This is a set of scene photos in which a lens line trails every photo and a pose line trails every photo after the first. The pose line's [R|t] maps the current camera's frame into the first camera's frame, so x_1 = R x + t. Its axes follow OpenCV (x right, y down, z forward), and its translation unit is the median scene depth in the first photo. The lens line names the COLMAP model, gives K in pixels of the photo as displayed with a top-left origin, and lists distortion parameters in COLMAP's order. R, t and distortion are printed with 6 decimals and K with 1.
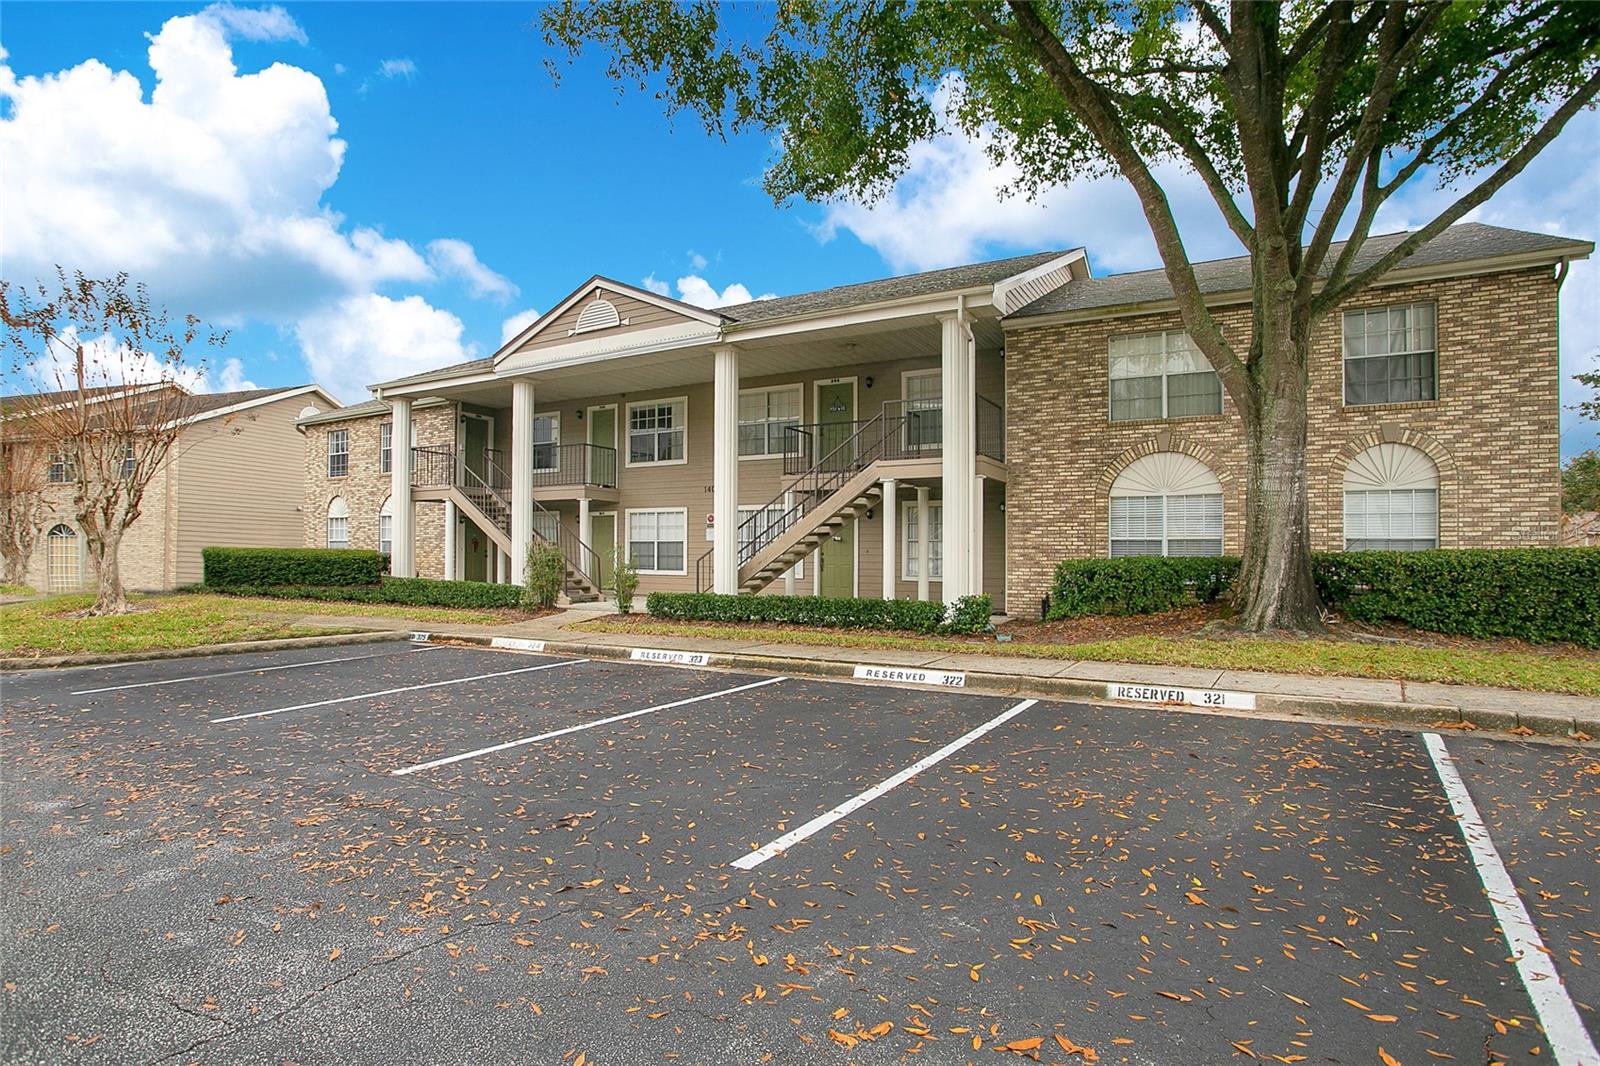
lens RADIAL K [[807.1, 0, 800.0], [0, 807.1, 533.0], [0, 0, 1]] dist [-0.082845, 0.039054]
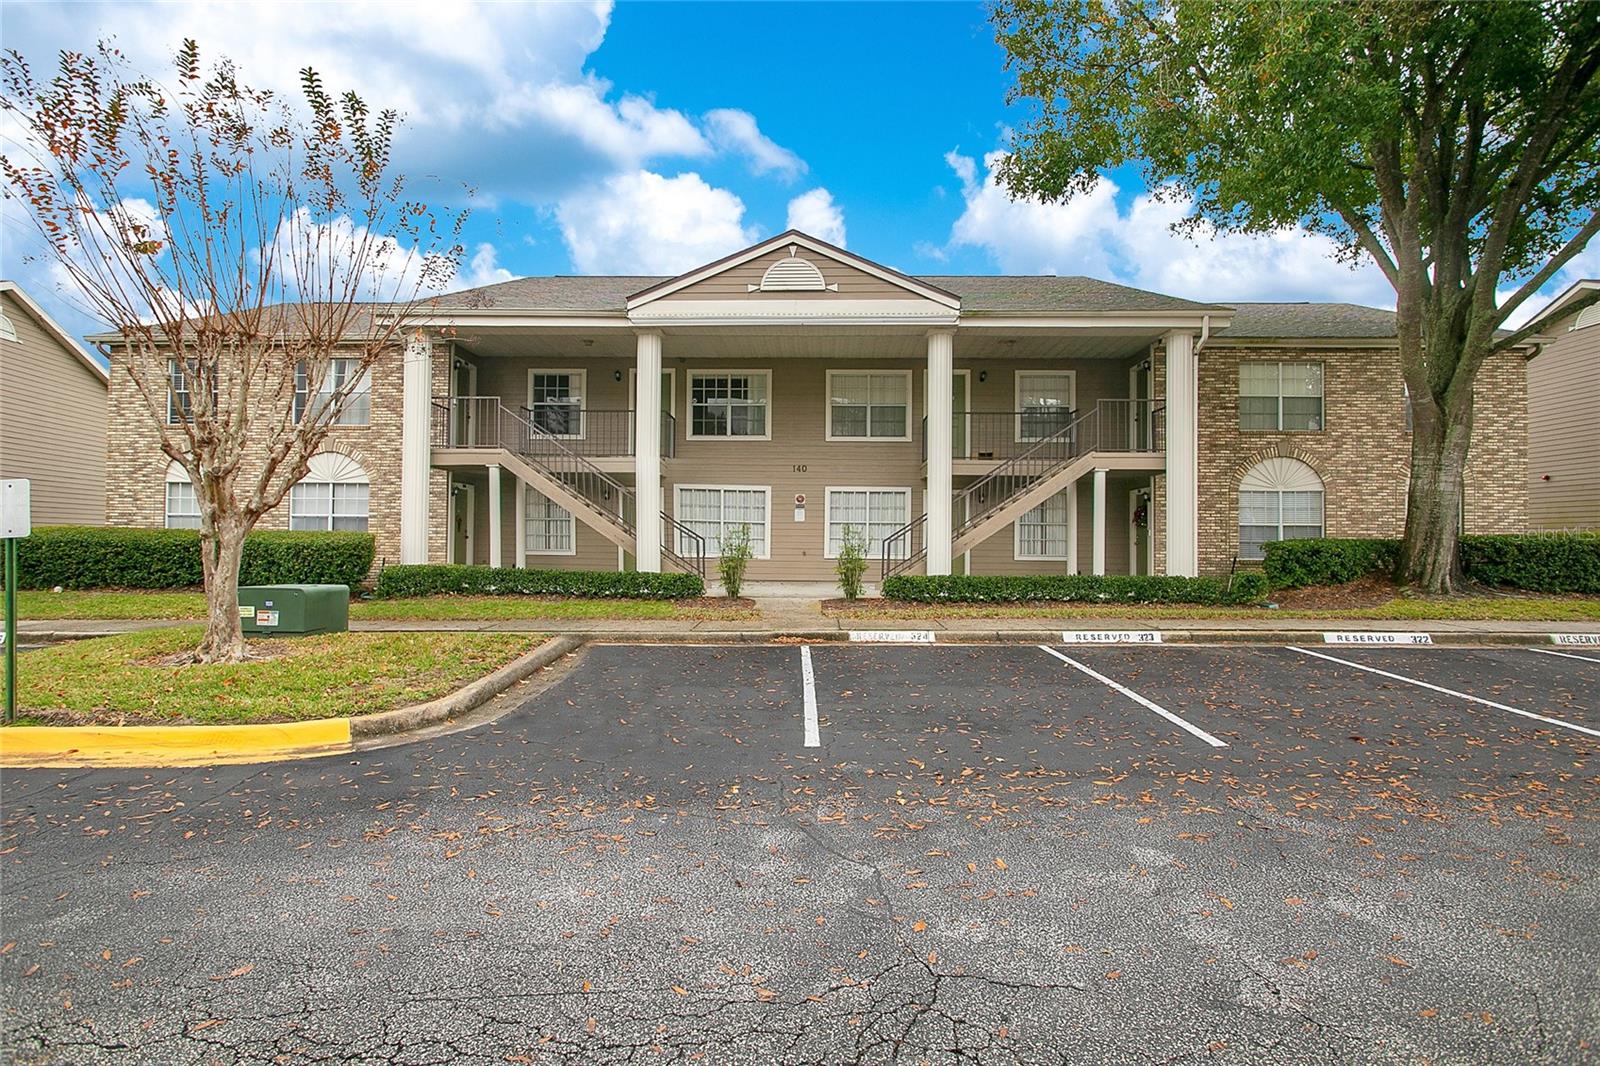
lens RADIAL K [[766.4, 0, 782.4], [0, 766.4, 518.7], [0, 0, 1]] dist [-0.004862, -0.000749]
pose [[0.887274, 0.011898, 0.461088, -0.798189], [-0.015272, 0.999877, 0.003587, 0.005329], [-0.460989, -0.010224, 0.887347, 0.267084]]
